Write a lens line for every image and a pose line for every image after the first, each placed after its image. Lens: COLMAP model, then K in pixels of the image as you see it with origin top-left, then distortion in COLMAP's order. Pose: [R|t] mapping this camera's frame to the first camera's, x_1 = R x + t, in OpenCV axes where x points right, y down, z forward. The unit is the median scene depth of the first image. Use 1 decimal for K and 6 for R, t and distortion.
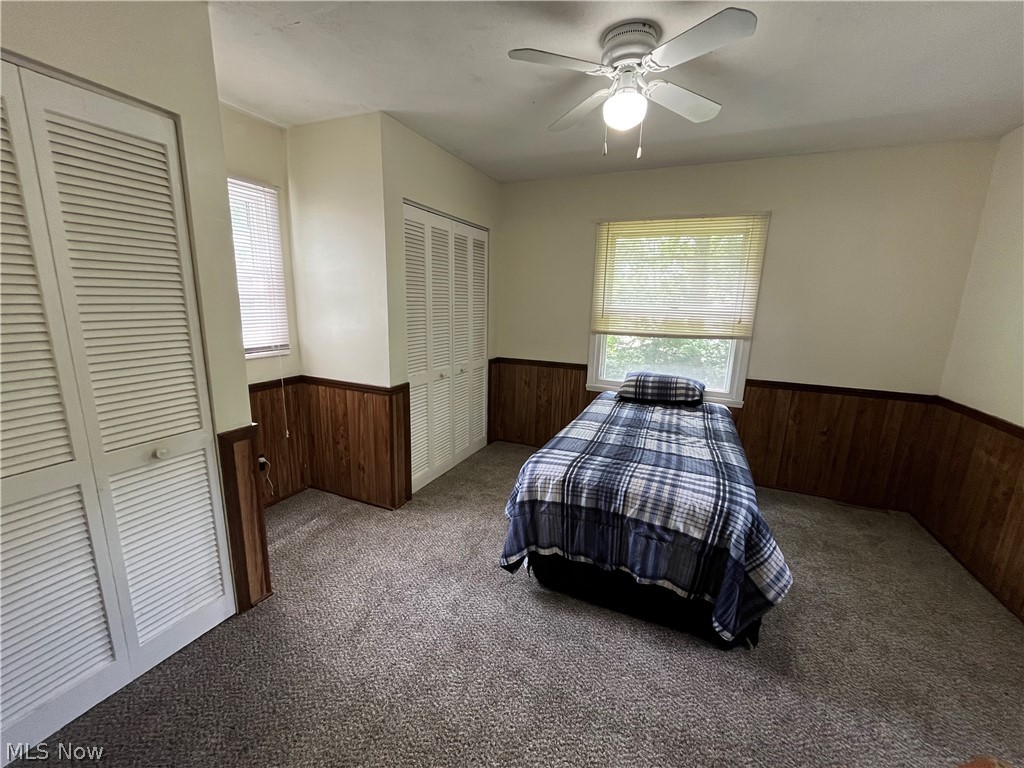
lens RADIAL K [[410.2, 0, 508.6], [0, 410.2, 385.2], [0, 0, 1]] dist [0.001190, 0.000273]
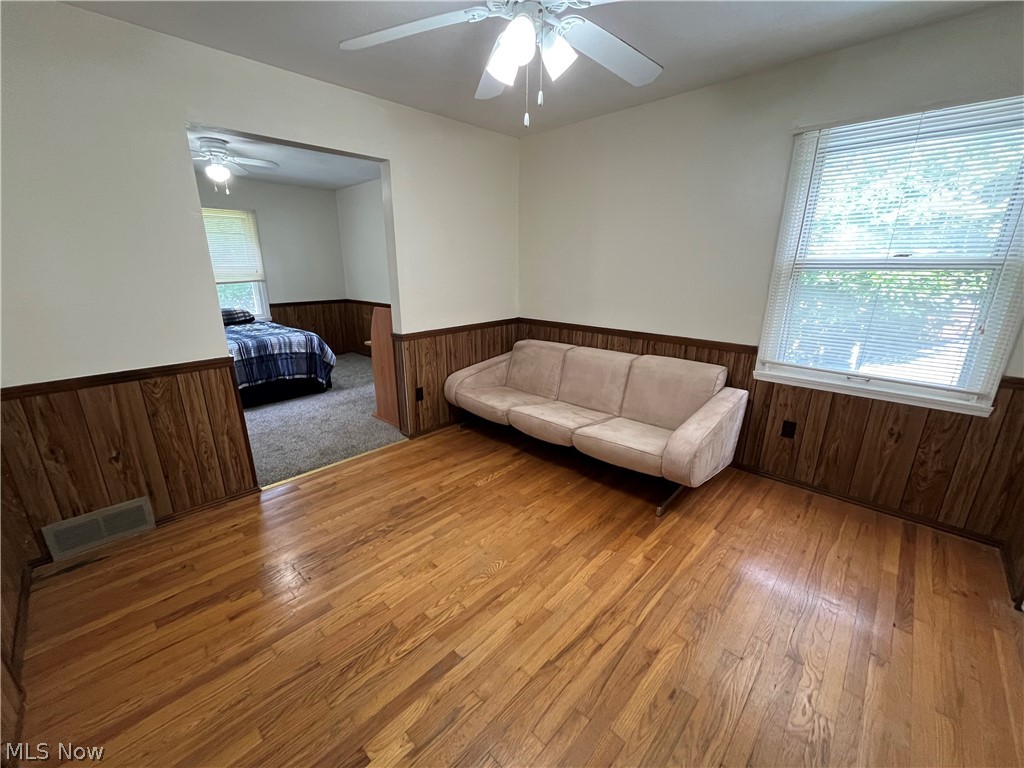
lens RADIAL K [[410.2, 0, 512.3], [0, 410.2, 385.7], [0, 0, 1]] dist [0.001190, 0.000273]
pose [[0.333079, -0.292840, 0.896272, -1.449659], [0.202584, 0.950576, 0.235297, 0.218409], [-0.920879, 0.103198, 0.375942, -1.145108]]
